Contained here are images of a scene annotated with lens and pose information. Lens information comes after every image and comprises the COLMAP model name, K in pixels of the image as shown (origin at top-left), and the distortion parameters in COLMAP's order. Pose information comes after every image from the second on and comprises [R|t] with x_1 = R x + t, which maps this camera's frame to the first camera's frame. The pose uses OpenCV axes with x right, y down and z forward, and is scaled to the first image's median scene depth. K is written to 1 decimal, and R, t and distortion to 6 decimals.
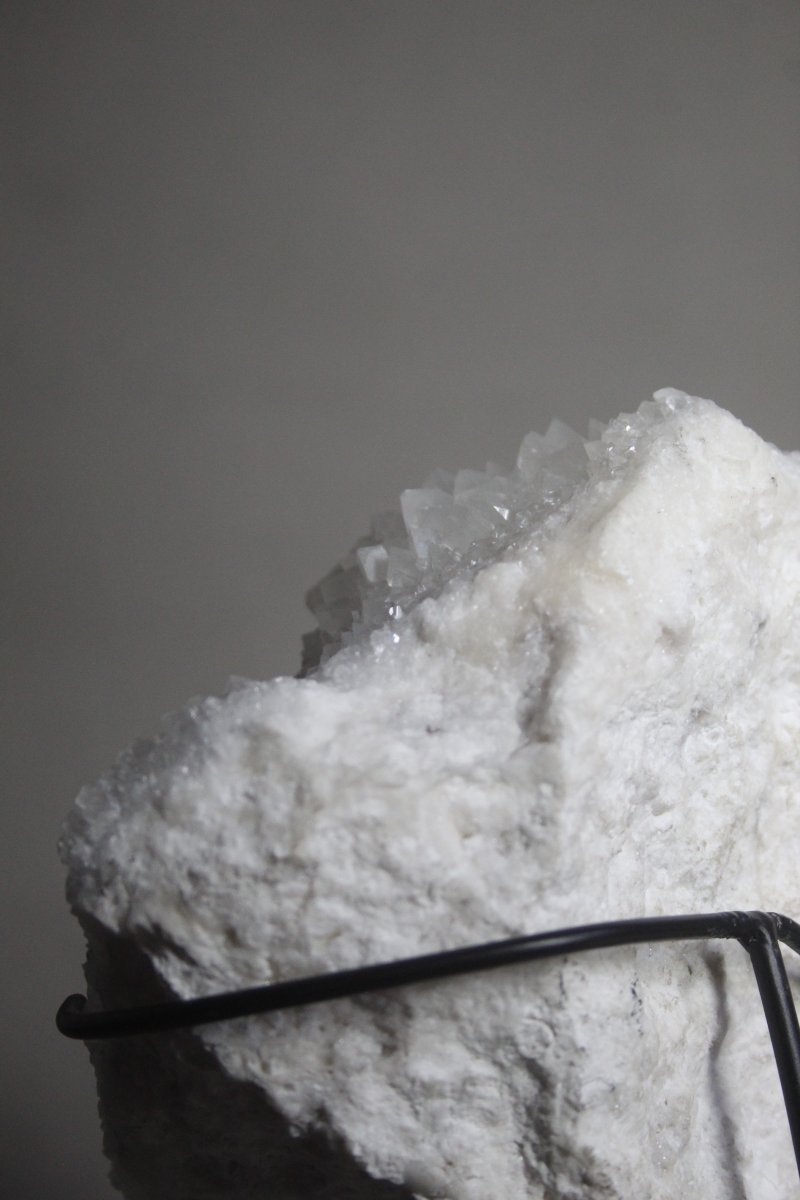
lens RADIAL K [[2781.7, 0, 400.7], [0, 2781.7, 599.1], [0, 0, 1]] dist [0.038095, 0.000000]
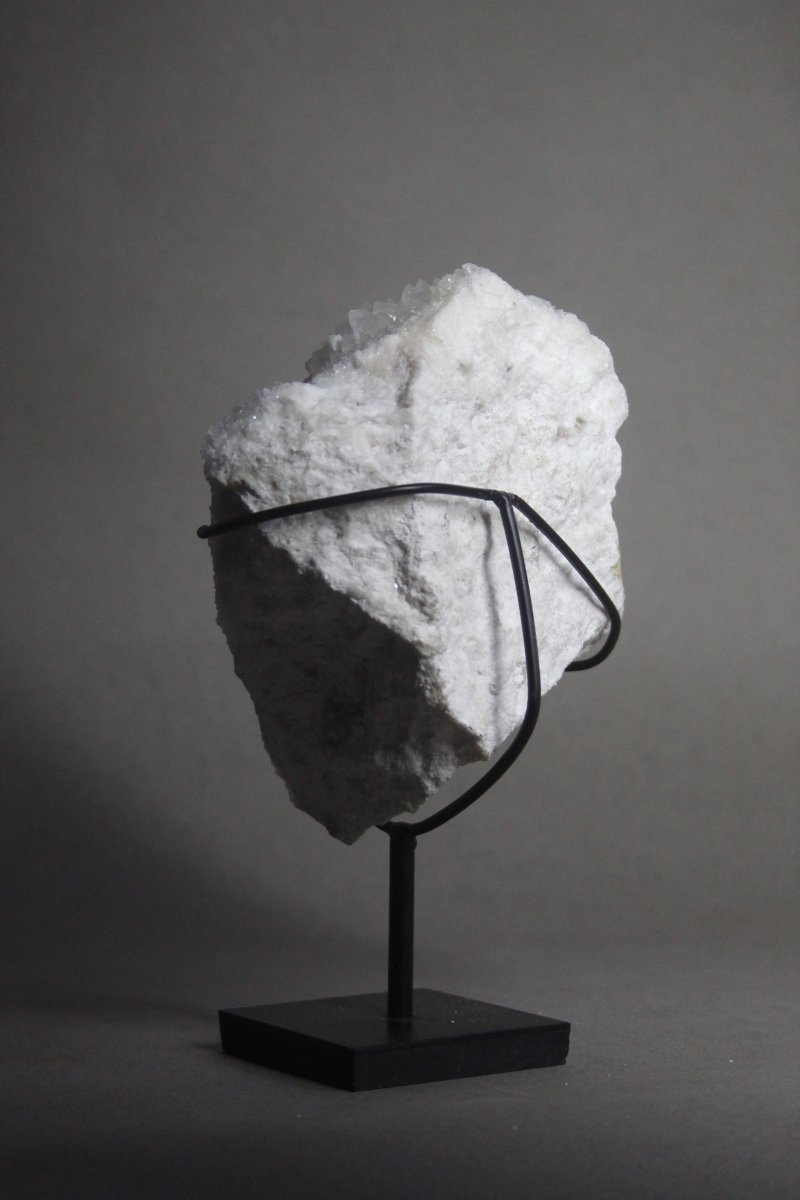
lens RADIAL K [[2781.7, 0, 399.3], [0, 2781.7, 600.8], [0, 0, 1]] dist [0.038095, 0.000000]
pose [[0.999994, 0.003344, 0.000811, 0.043981], [-0.003349, 0.999974, 0.006344, 0.198971], [-0.000790, -0.006347, 0.999980, -1.354635]]
